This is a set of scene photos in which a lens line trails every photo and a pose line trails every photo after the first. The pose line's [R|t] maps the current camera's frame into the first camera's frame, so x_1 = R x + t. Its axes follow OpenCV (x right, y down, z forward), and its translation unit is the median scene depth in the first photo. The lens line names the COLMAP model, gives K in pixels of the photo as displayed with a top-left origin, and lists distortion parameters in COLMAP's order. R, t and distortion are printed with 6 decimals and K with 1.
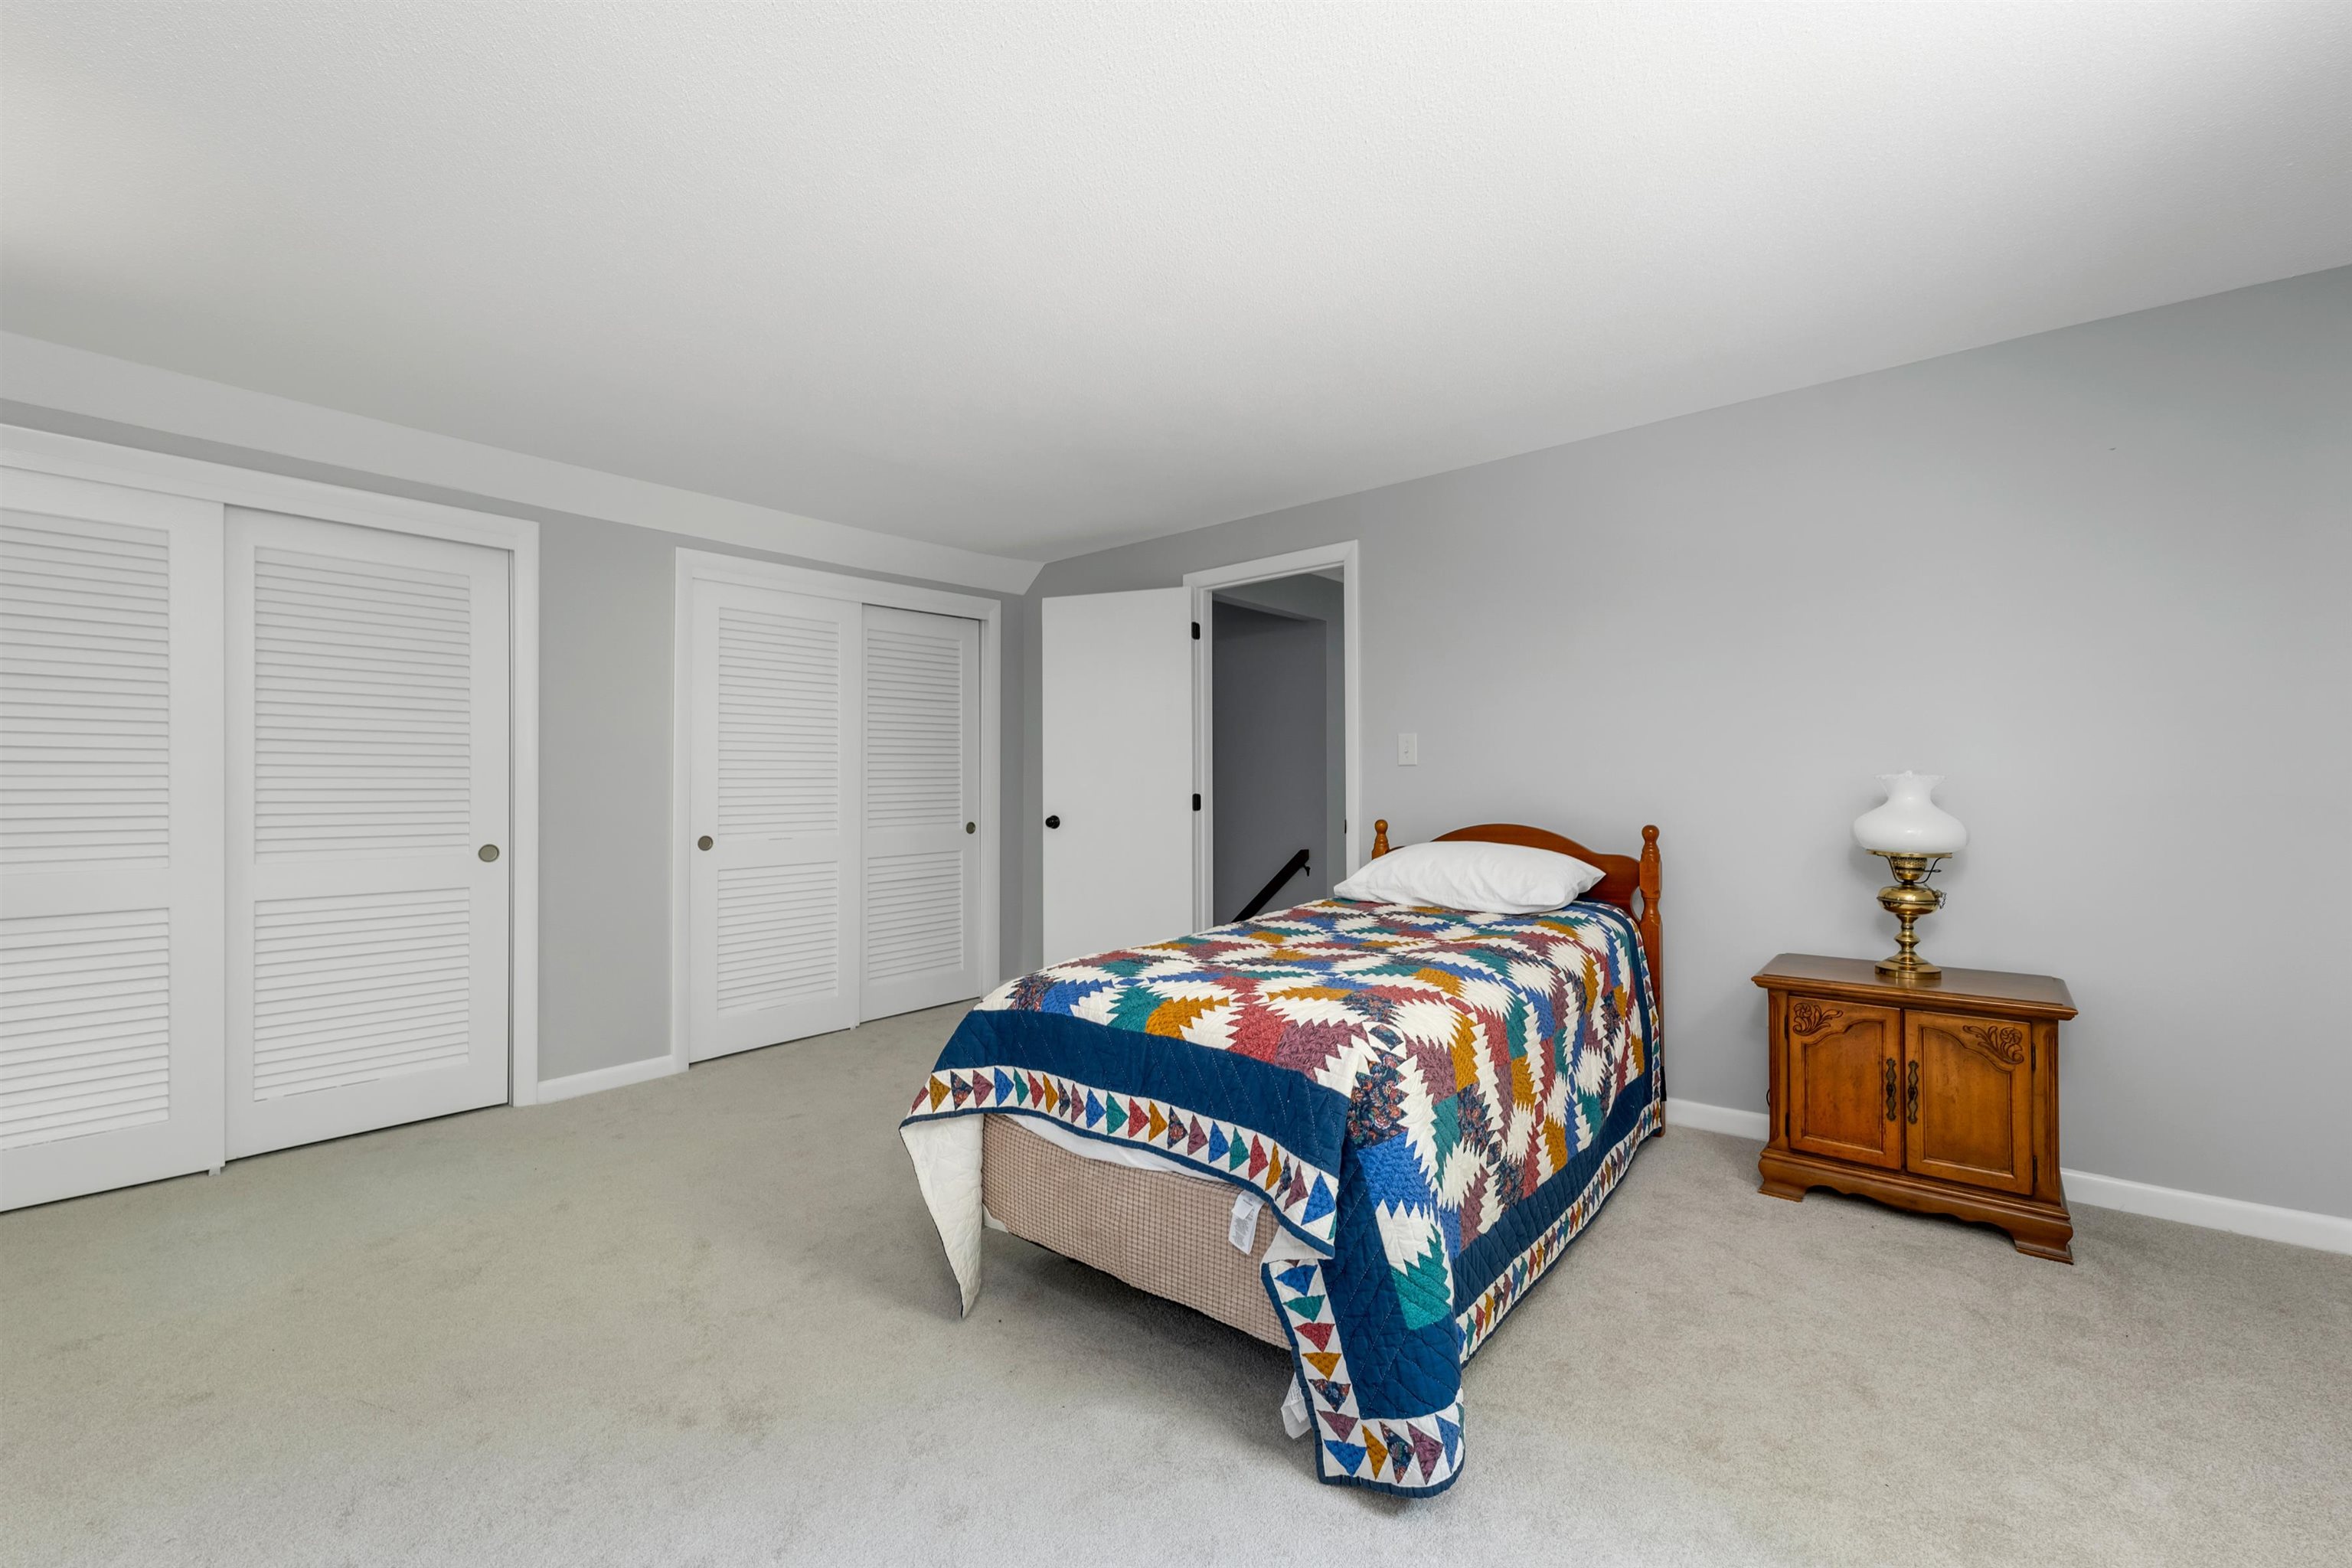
lens RADIAL K [[975.0, 0, 1182.2], [0, 975.0, 792.3], [0, 0, 1]] dist [0.000635, -0.000078]
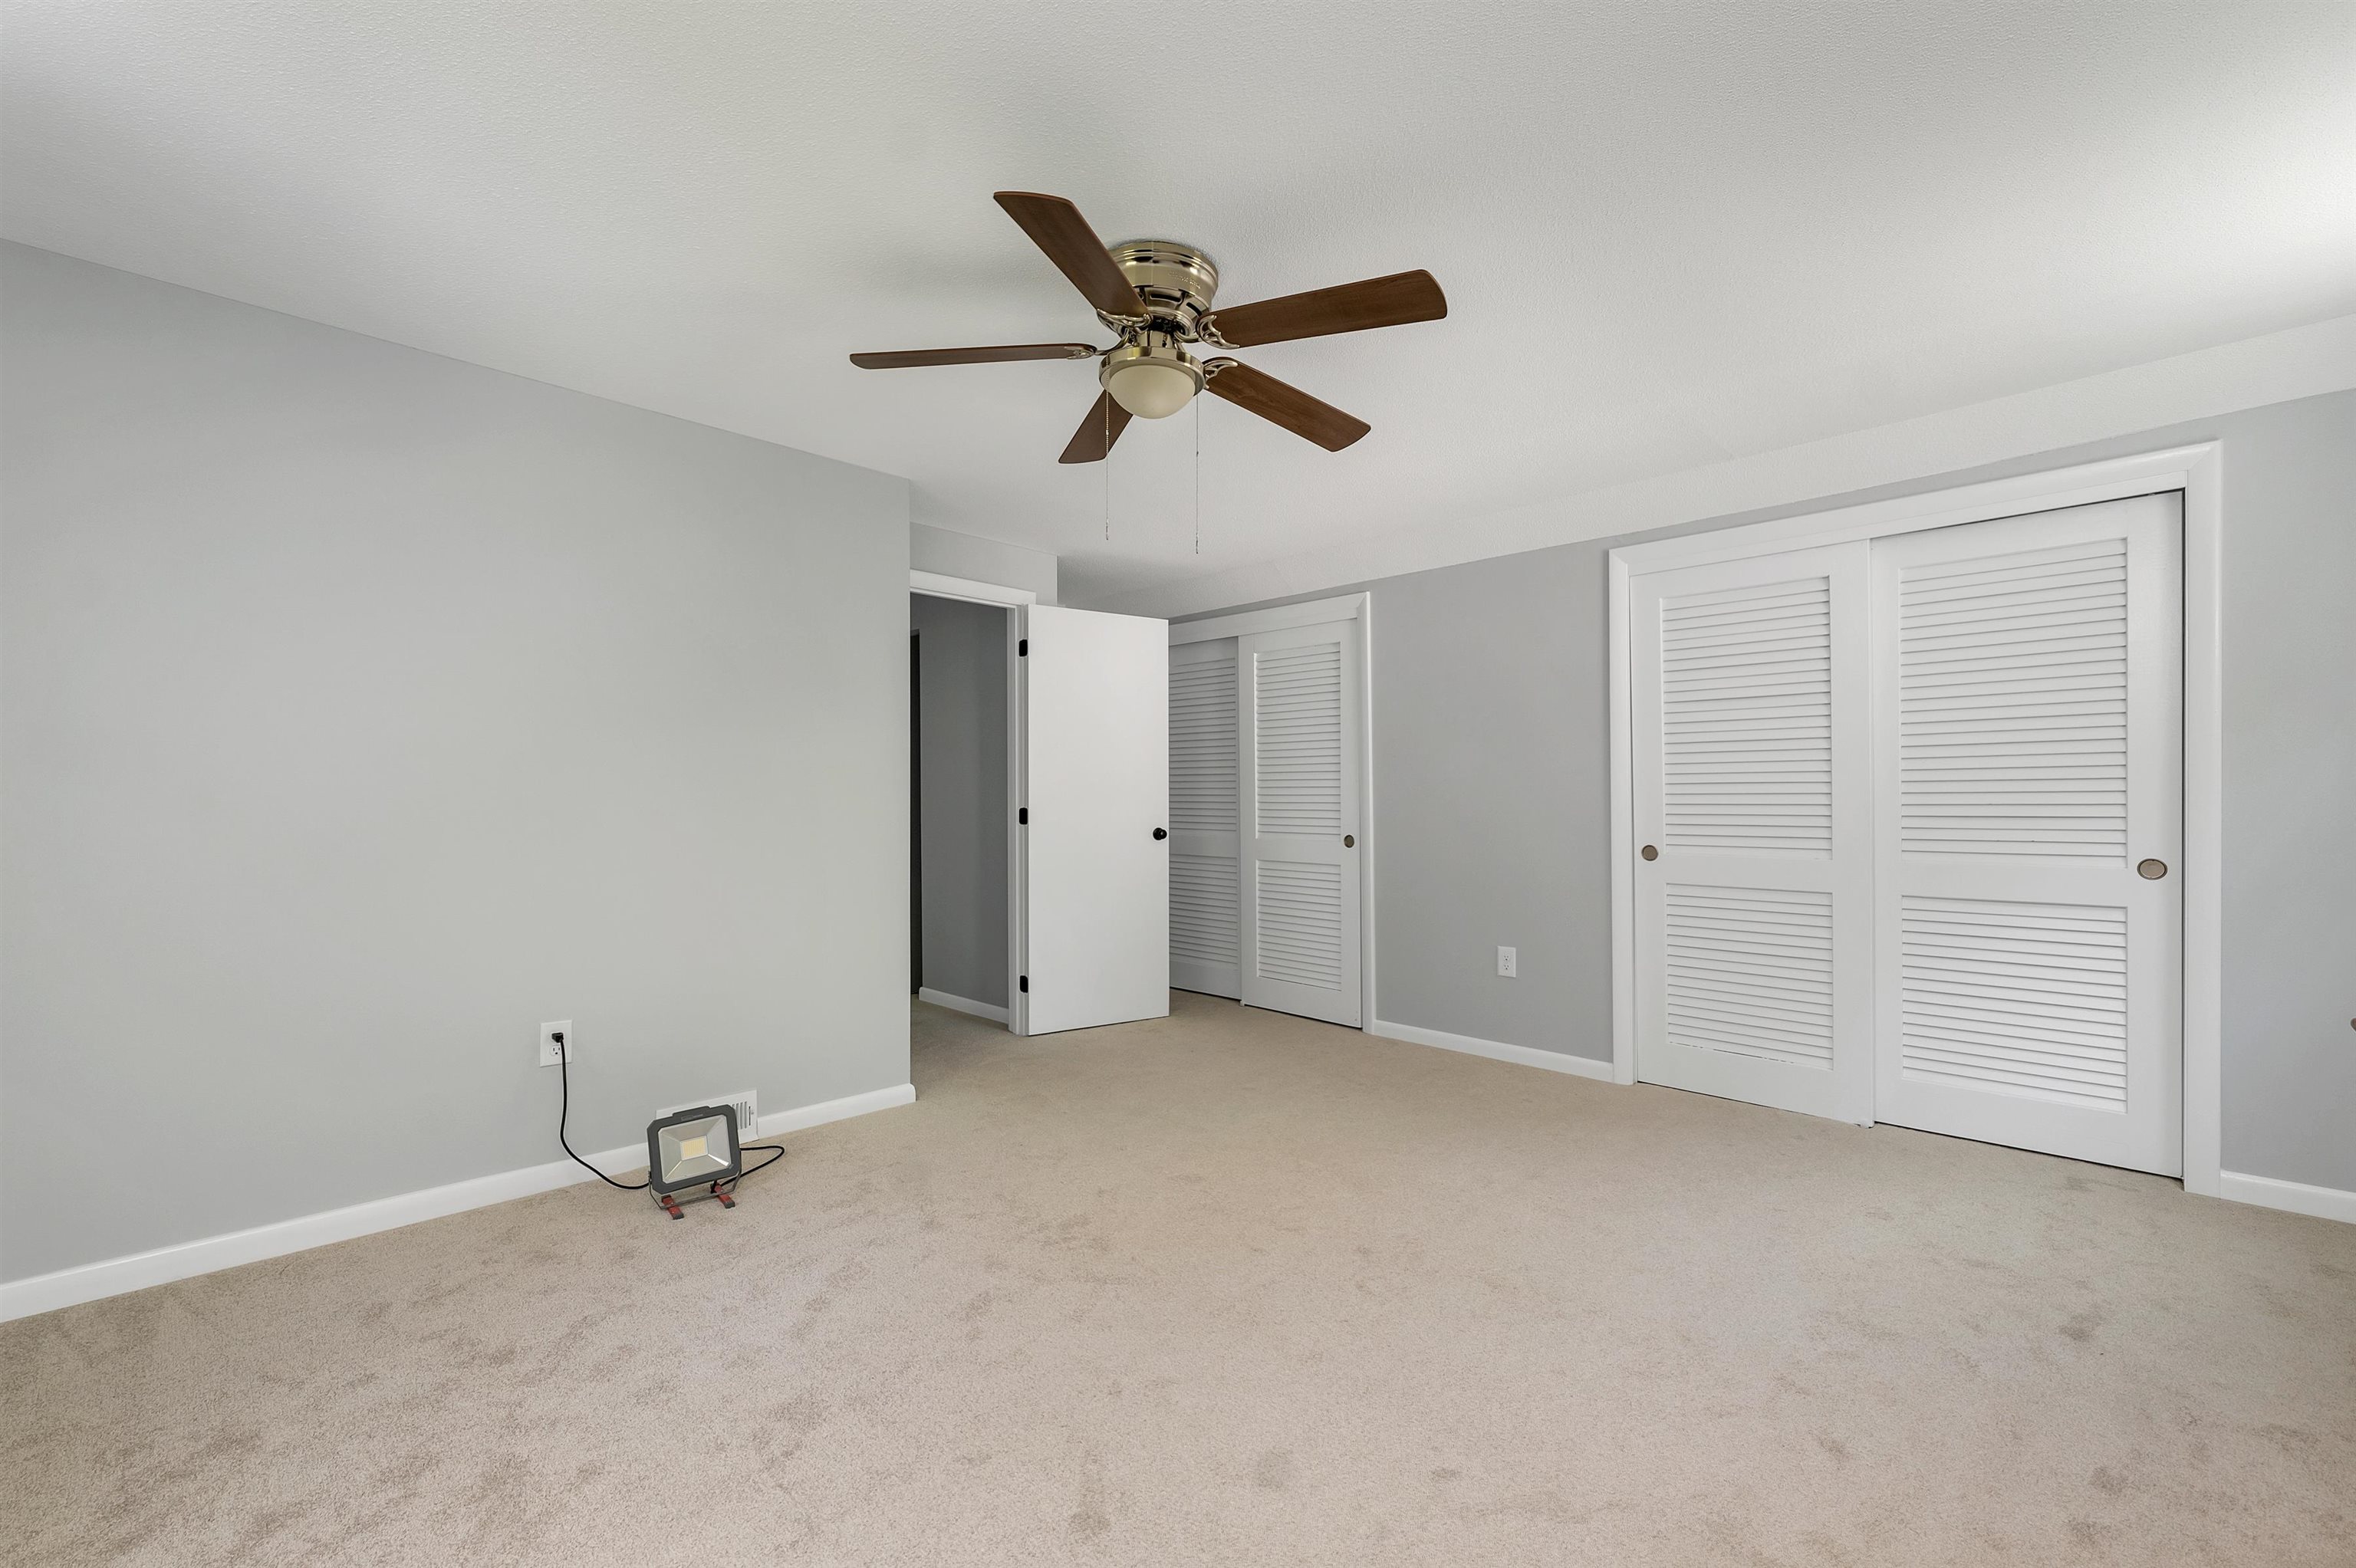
lens RADIAL K [[976.5, 0, 1184.2], [0, 976.5, 792.3], [0, 0, 1]] dist [0.000635, -0.000078]
pose [[-0.064254, 0.001881, -0.997932, 0.502110], [-0.005147, 0.999984, 0.002216, -0.006518], [0.997920, 0.005279, -0.064243, 0.632625]]
